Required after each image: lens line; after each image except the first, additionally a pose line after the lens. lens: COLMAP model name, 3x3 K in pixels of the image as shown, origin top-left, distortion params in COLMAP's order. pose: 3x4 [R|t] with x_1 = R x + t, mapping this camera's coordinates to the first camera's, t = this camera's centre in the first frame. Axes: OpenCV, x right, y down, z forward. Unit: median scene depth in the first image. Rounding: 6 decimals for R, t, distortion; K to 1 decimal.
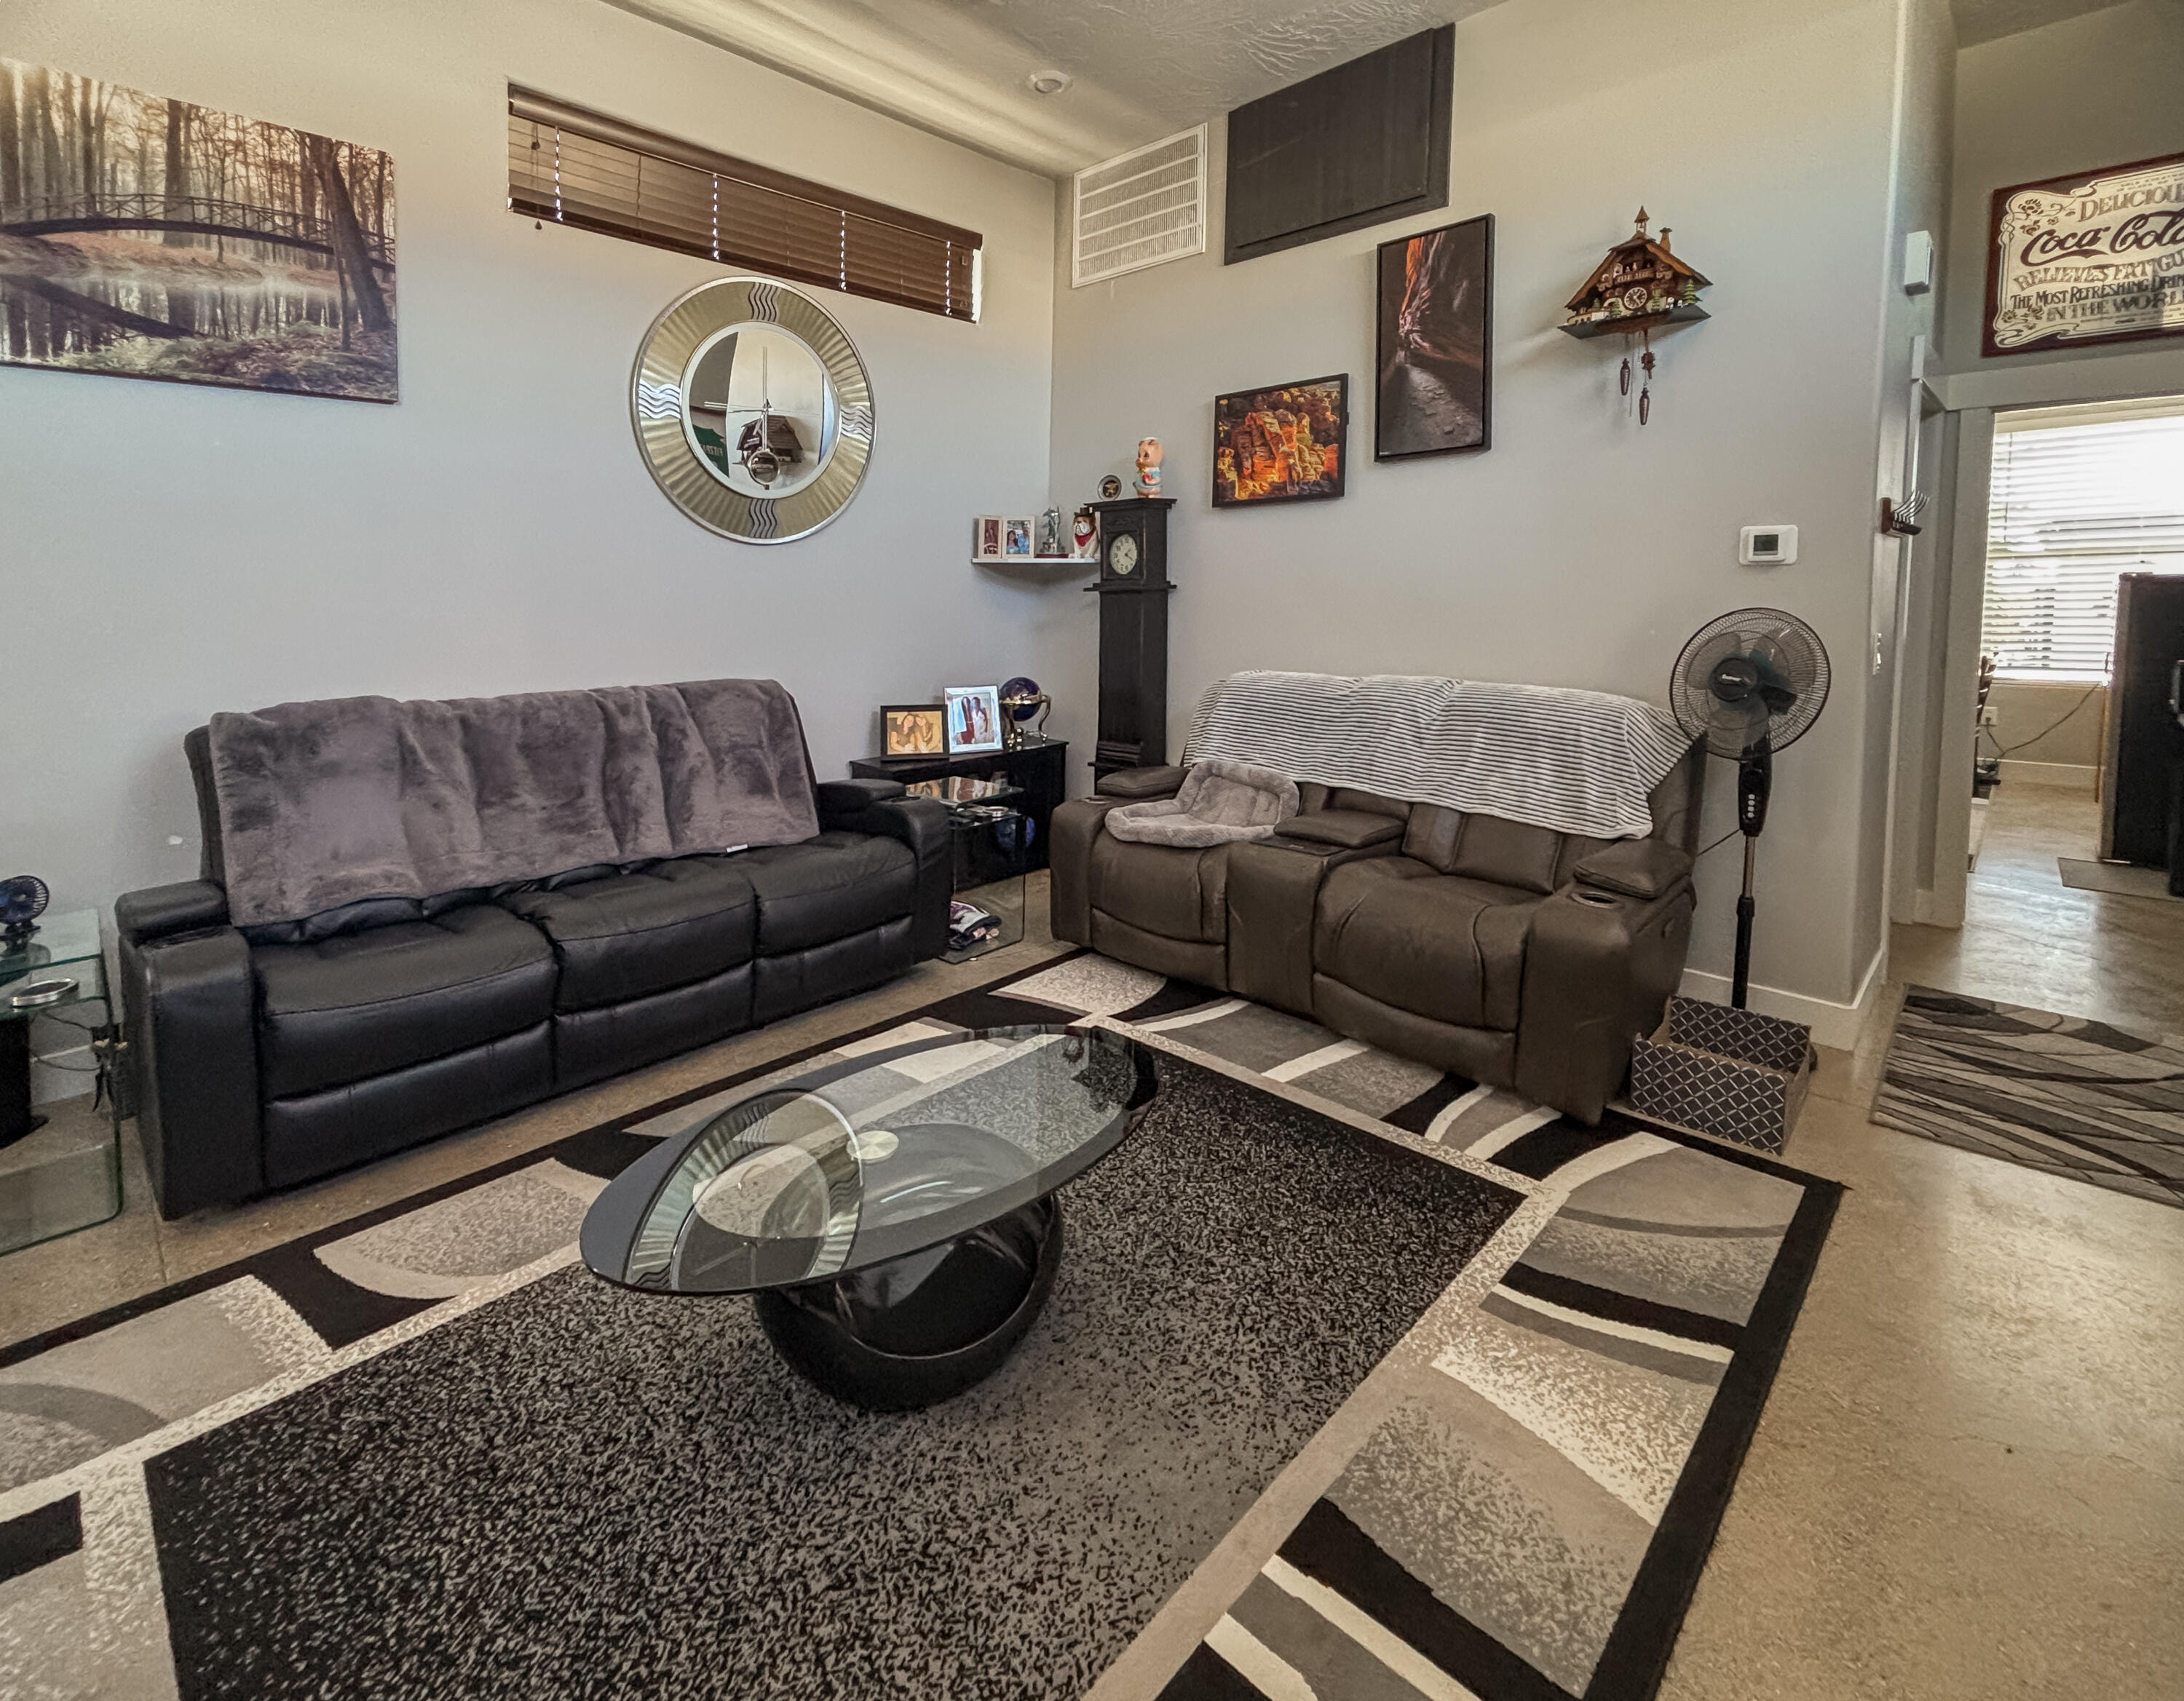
lens RADIAL K [[1005.2, 0, 1105.2], [0, 1005.2, 781.2], [0, 0, 1]] dist [-0.018506, 0.001531]
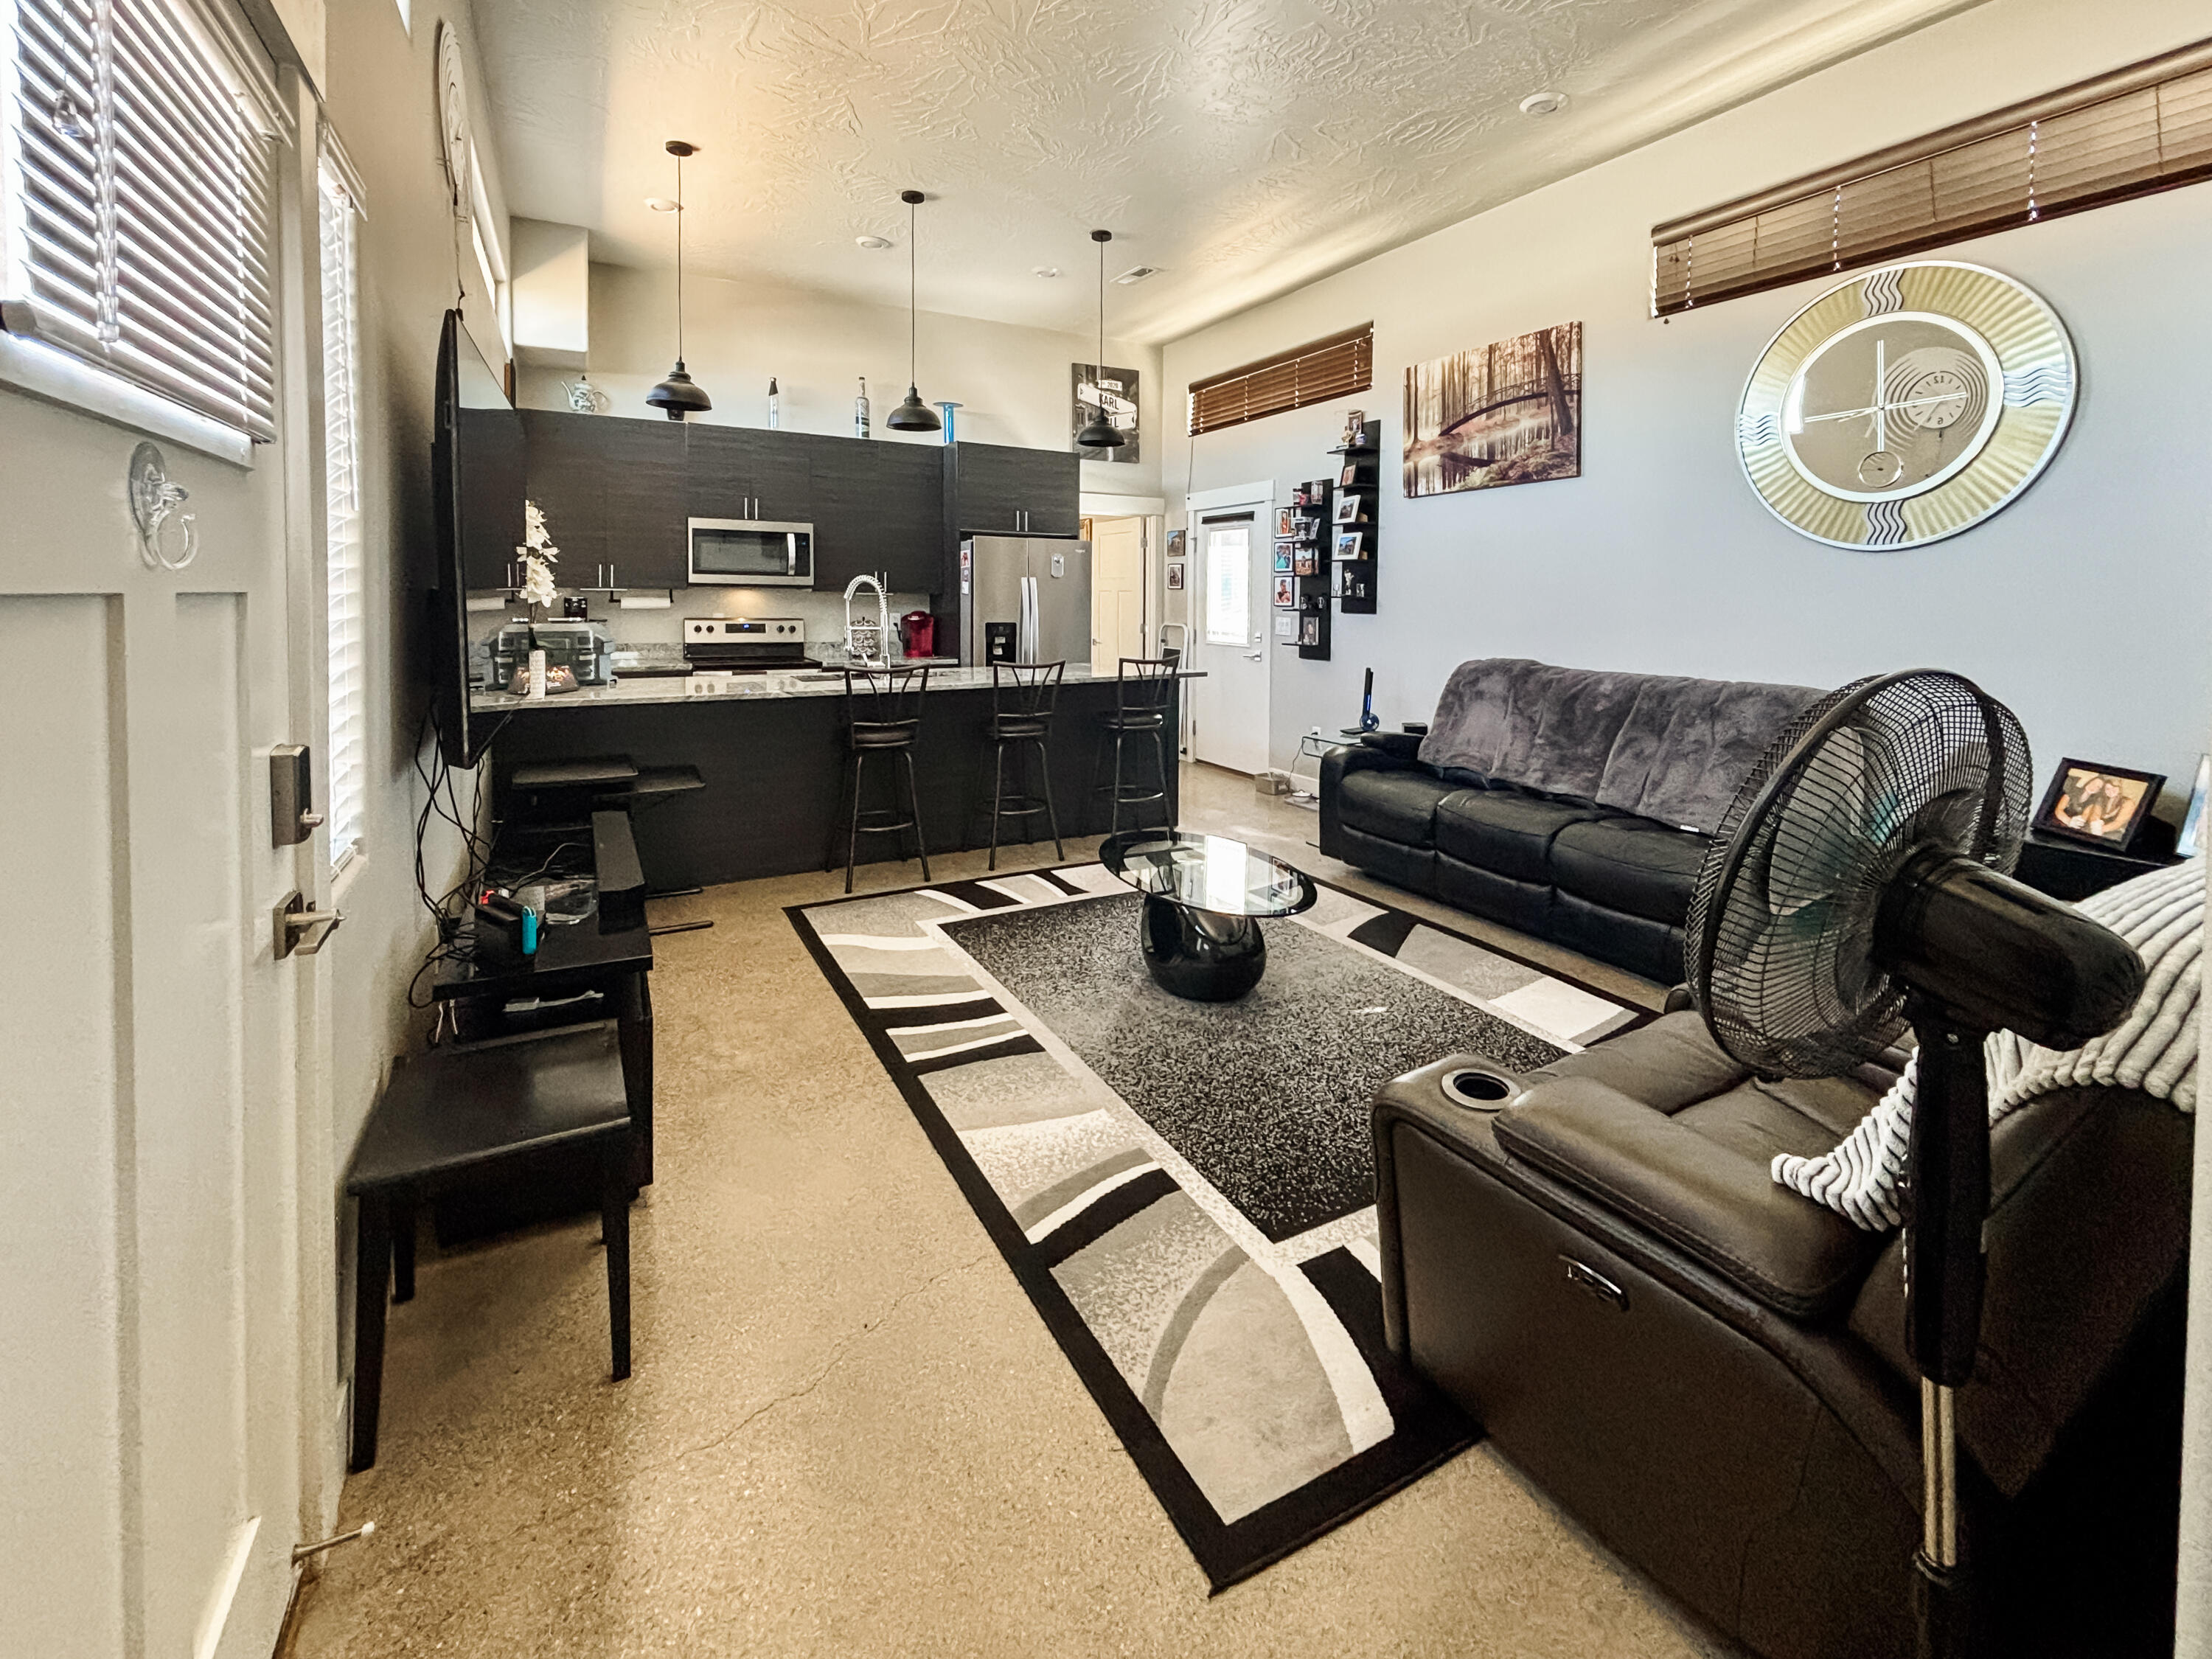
lens RADIAL K [[954.8, 0, 1108.9], [0, 954.8, 821.6], [0, 0, 1]] dist [-0.000699, -0.000552]
pose [[-0.318512, 0.216622, -0.922835, 0.839939], [-0.181893, 0.941480, 0.283778, -0.128965], [0.930304, 0.258244, -0.260471, 0.680956]]
